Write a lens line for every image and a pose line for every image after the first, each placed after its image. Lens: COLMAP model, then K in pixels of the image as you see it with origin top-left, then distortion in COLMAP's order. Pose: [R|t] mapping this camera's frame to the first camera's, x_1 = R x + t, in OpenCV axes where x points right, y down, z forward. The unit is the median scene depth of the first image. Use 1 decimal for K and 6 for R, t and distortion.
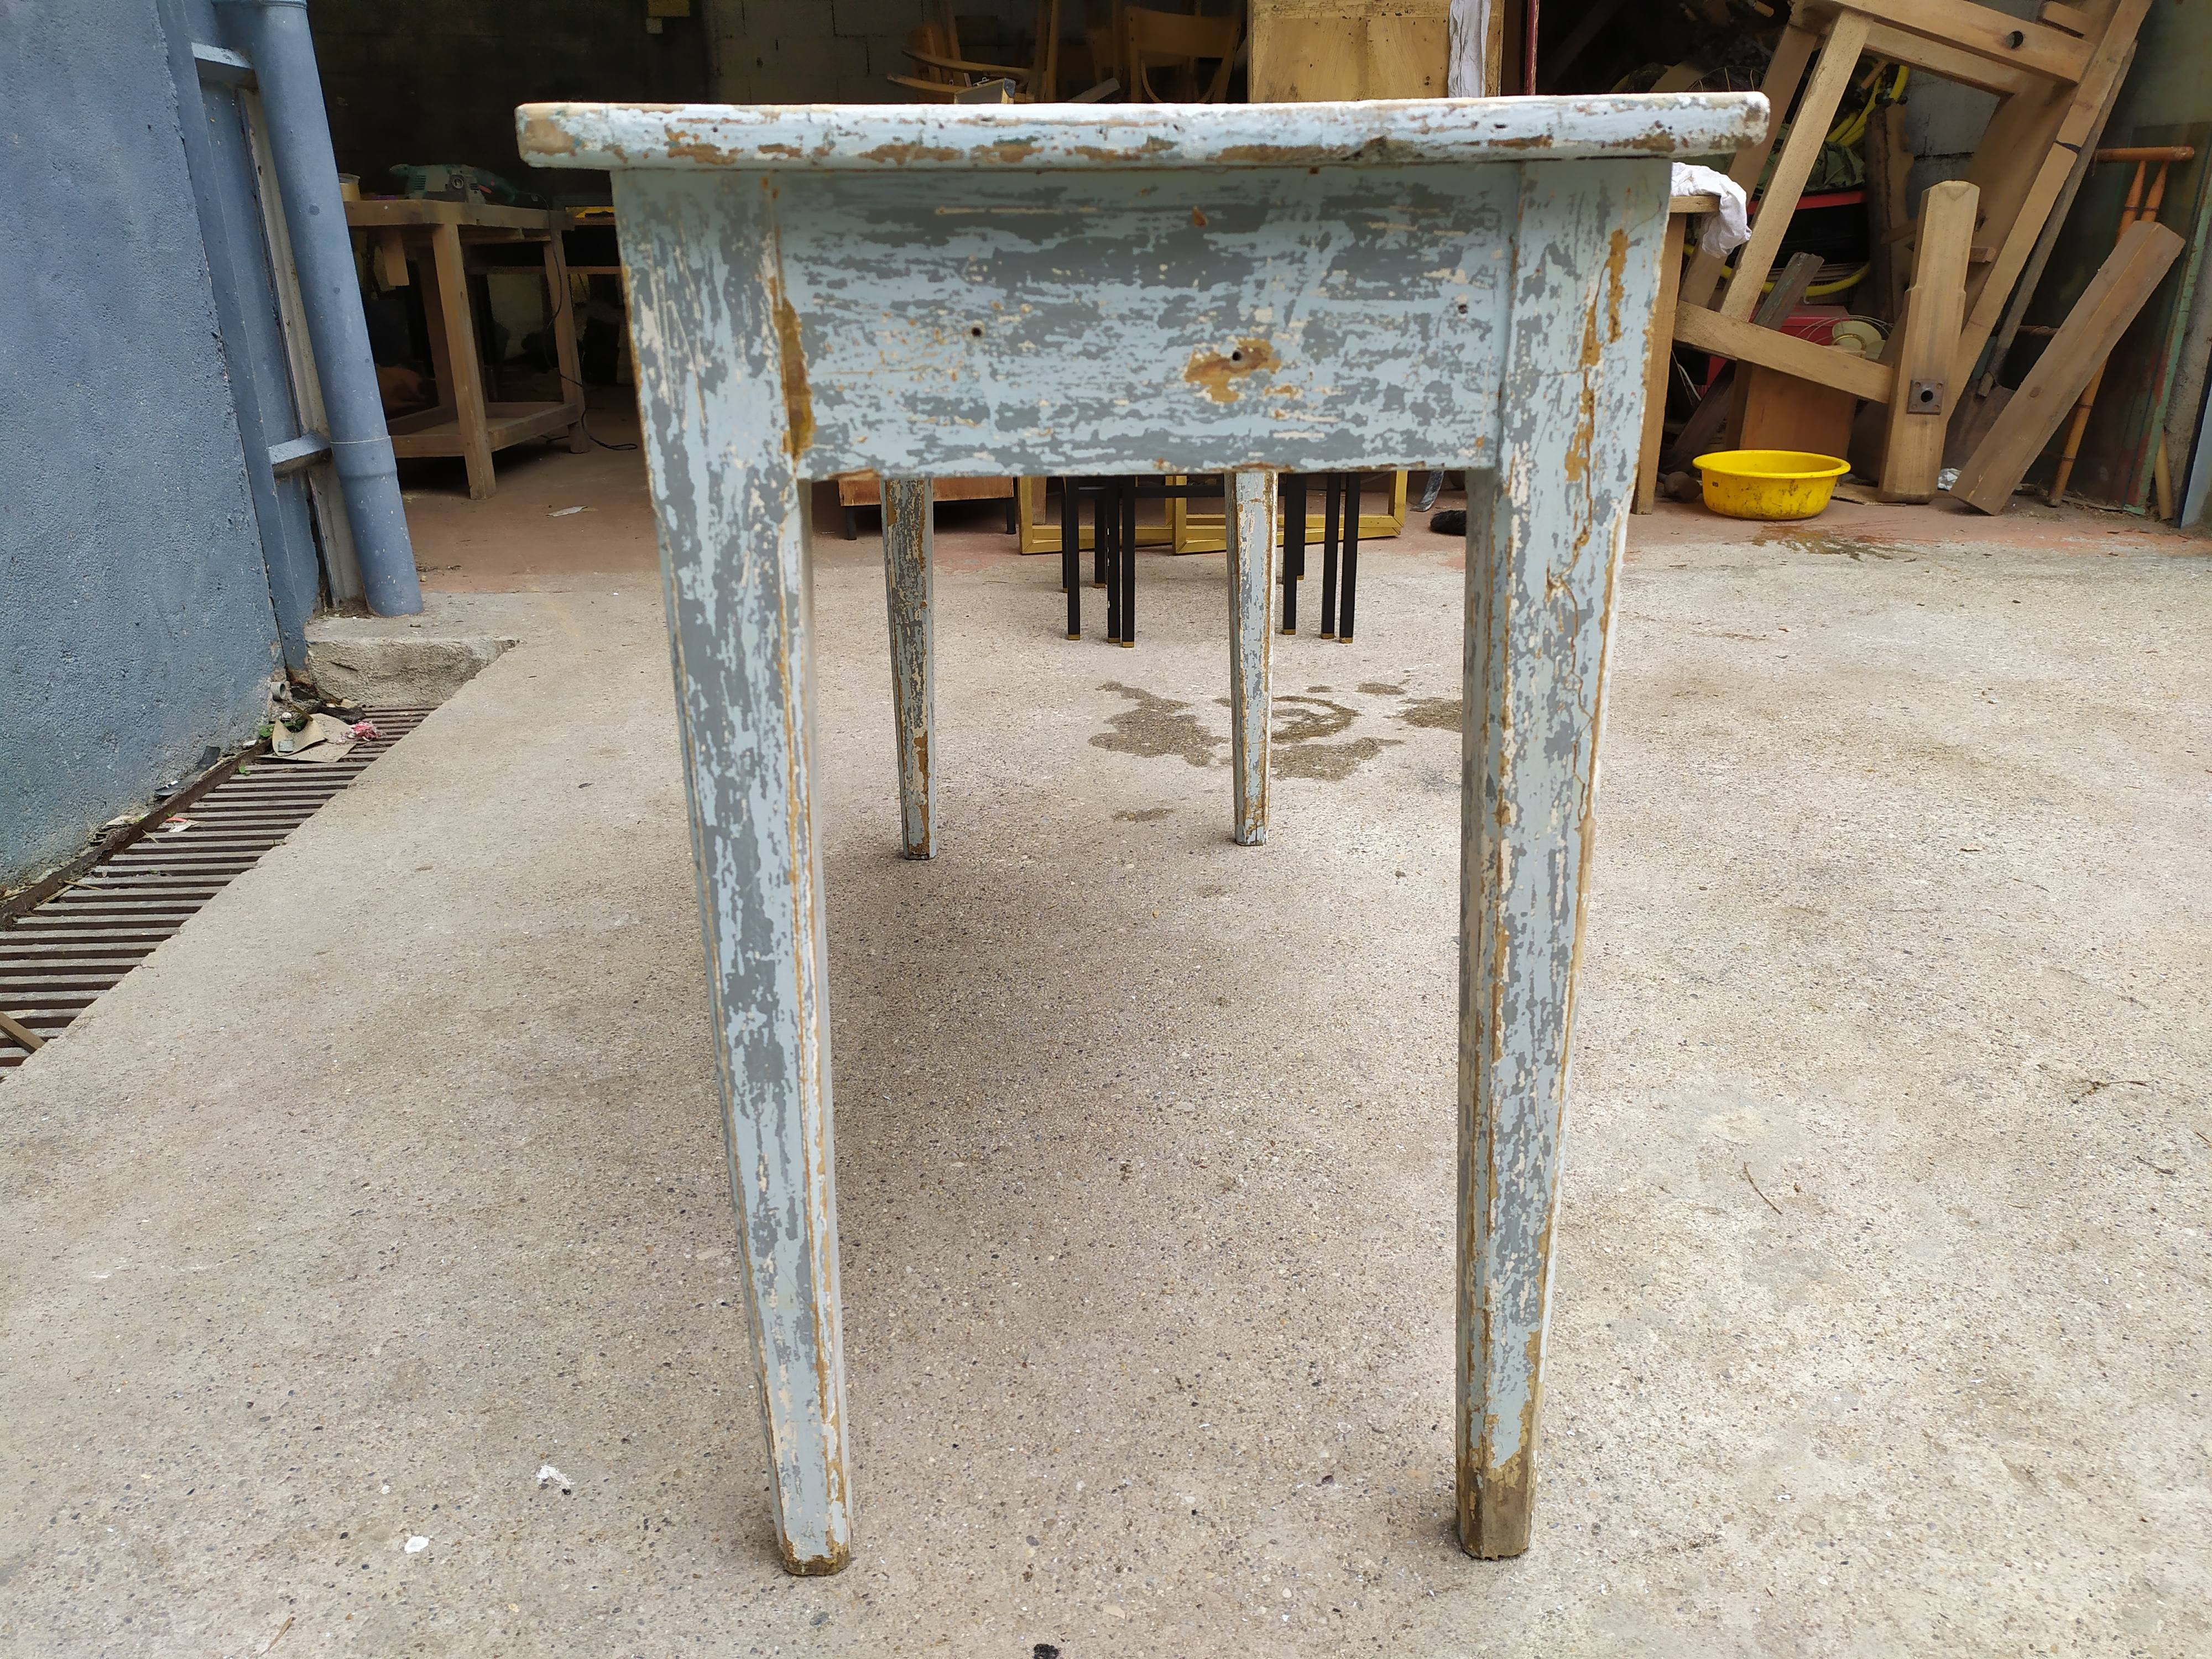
lens RADIAL K [[1654.4, 0, 1095.1], [0, 1654.4, 823.5], [0, 0, 1]] dist [0.054447, -0.049063]
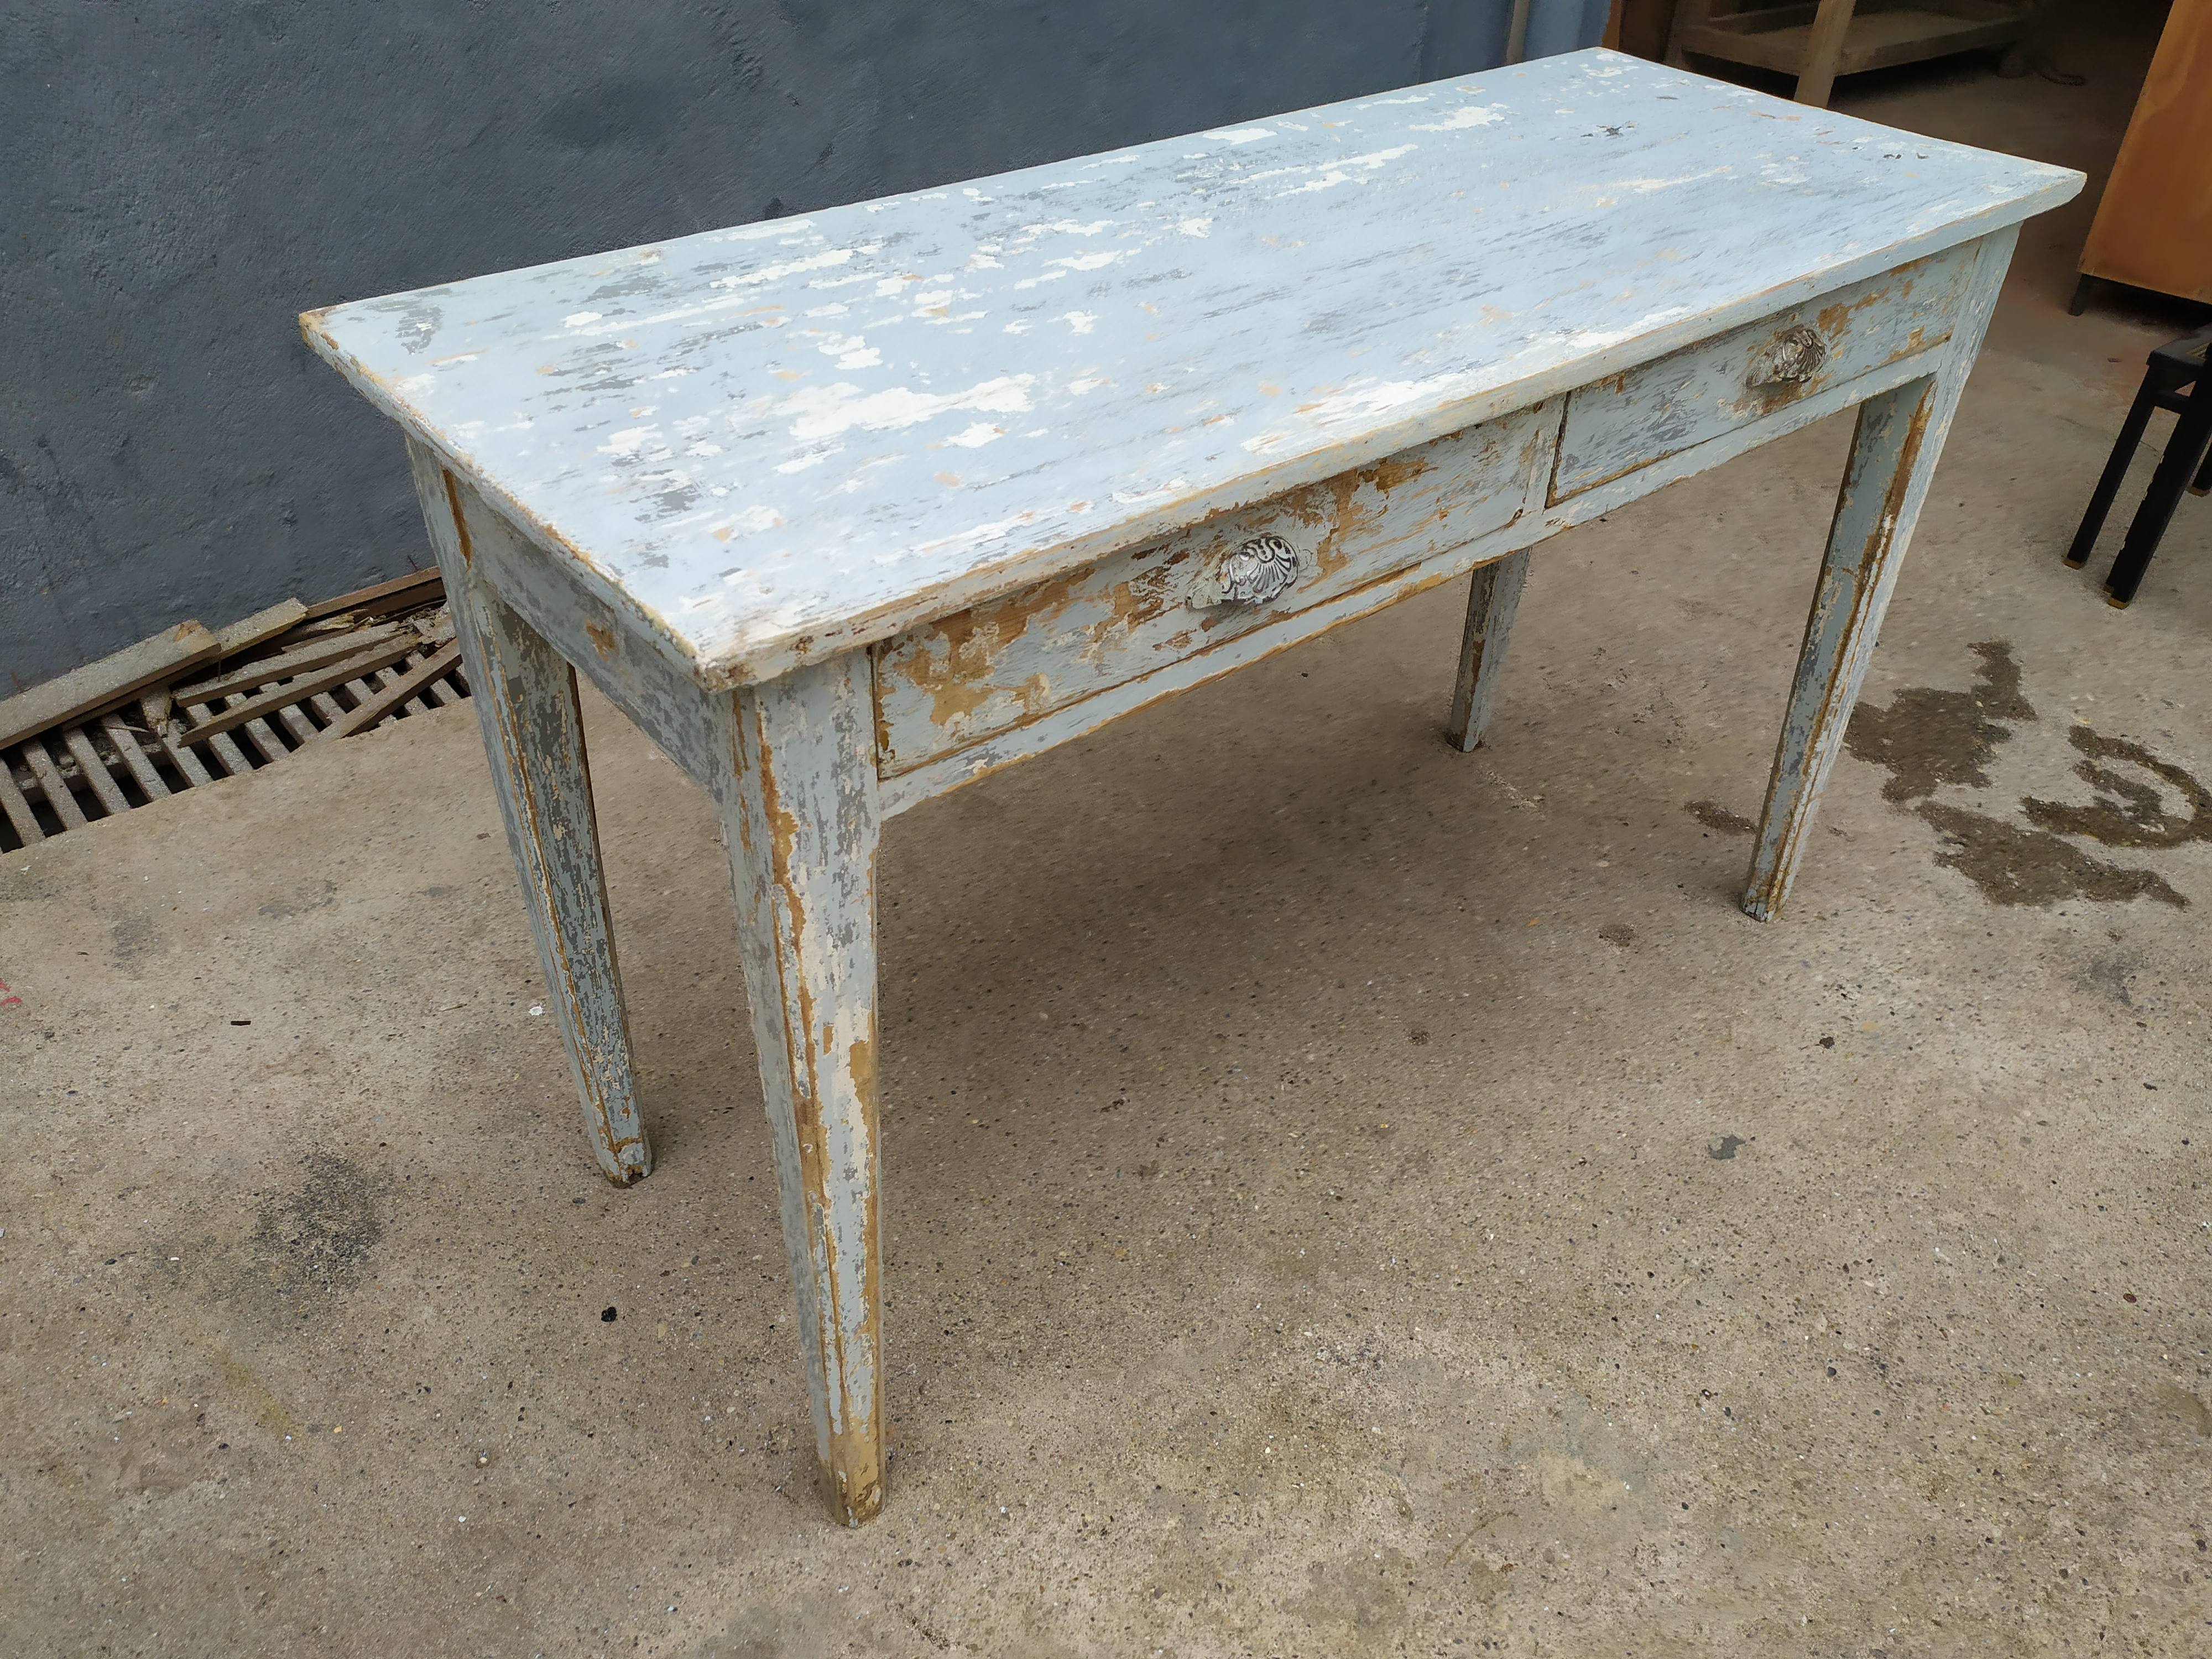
lens RADIAL K [[1694.0, 0, 1108.6], [0, 1694.0, 817.5], [0, 0, 1]] dist [0.054729, -0.055063]
pose [[0.598461, 0.509766, -0.618048, 0.511226], [-0.318984, 0.859280, 0.399860, -0.343461], [0.734911, -0.042153, 0.676852, 0.167659]]
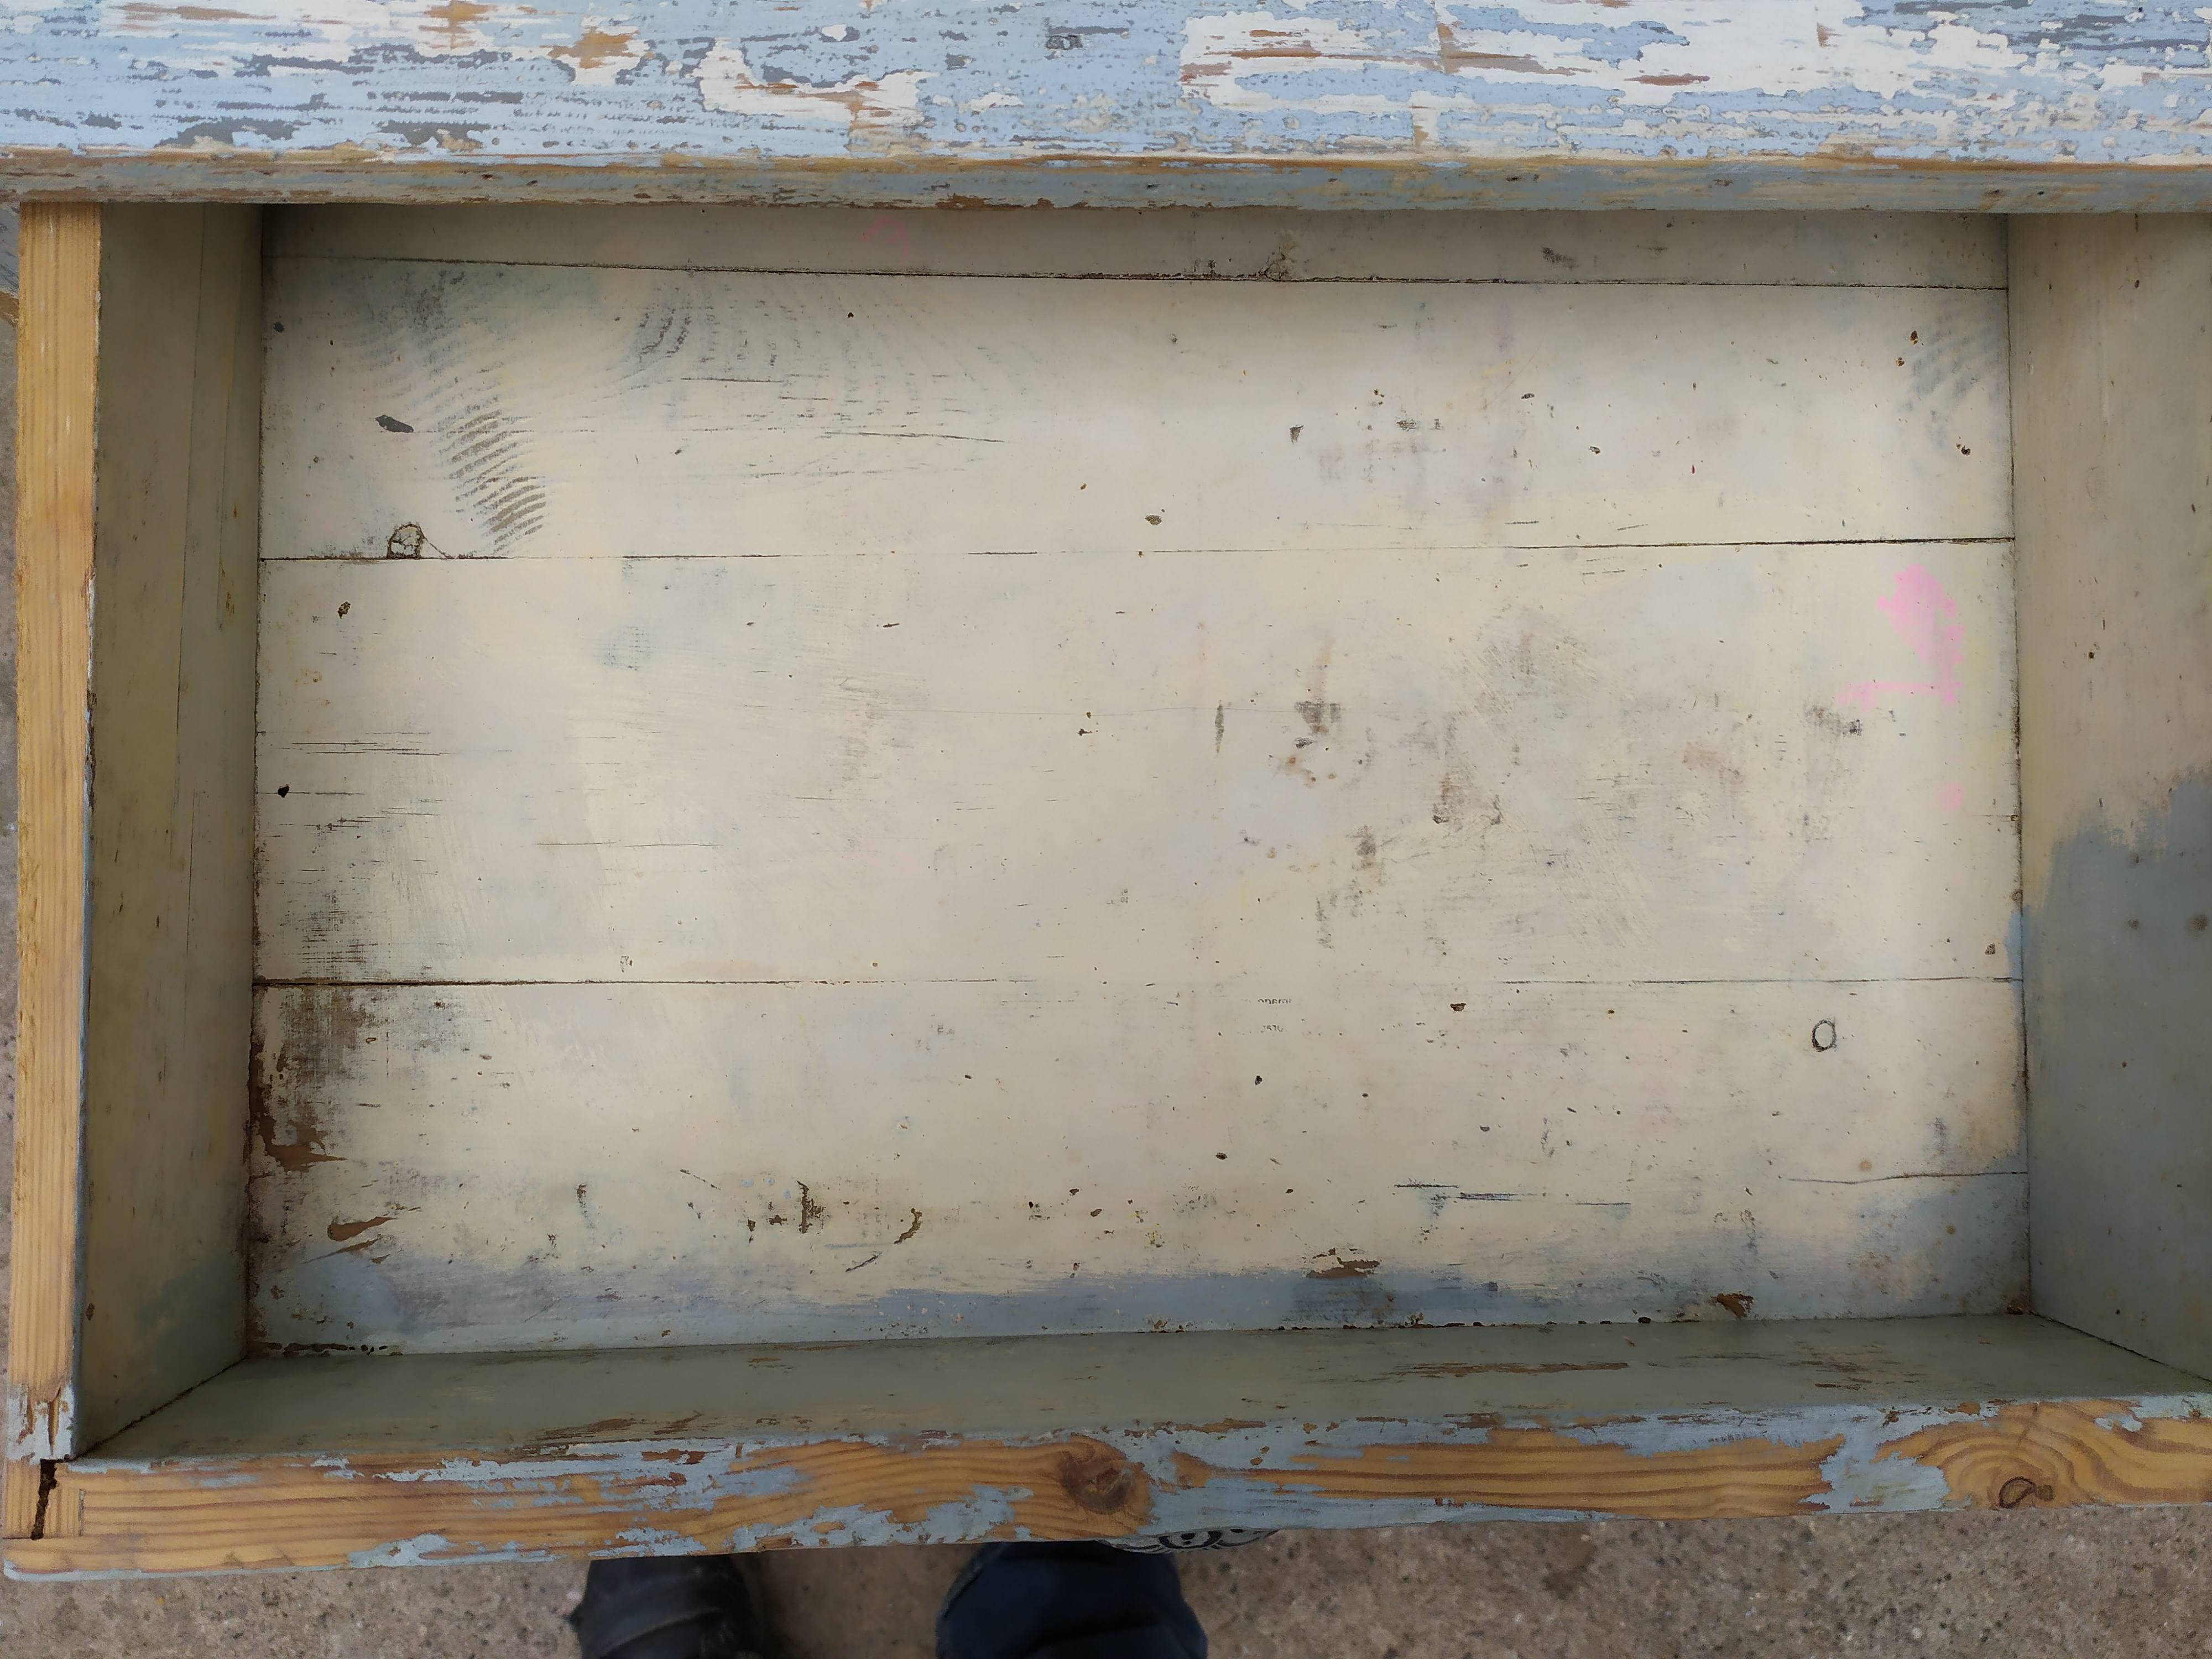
lens RADIAL K [[1694.0, 0, 1060.3], [0, 1694.0, 908.1], [0, 0, 1]] dist [0.054729, -0.055063]
pose [[-0.015423, 0.995772, -0.090554, 0.259414], [-0.407085, 0.076465, 0.910184, -0.416101], [0.913260, 0.050901, 0.404184, 0.486192]]
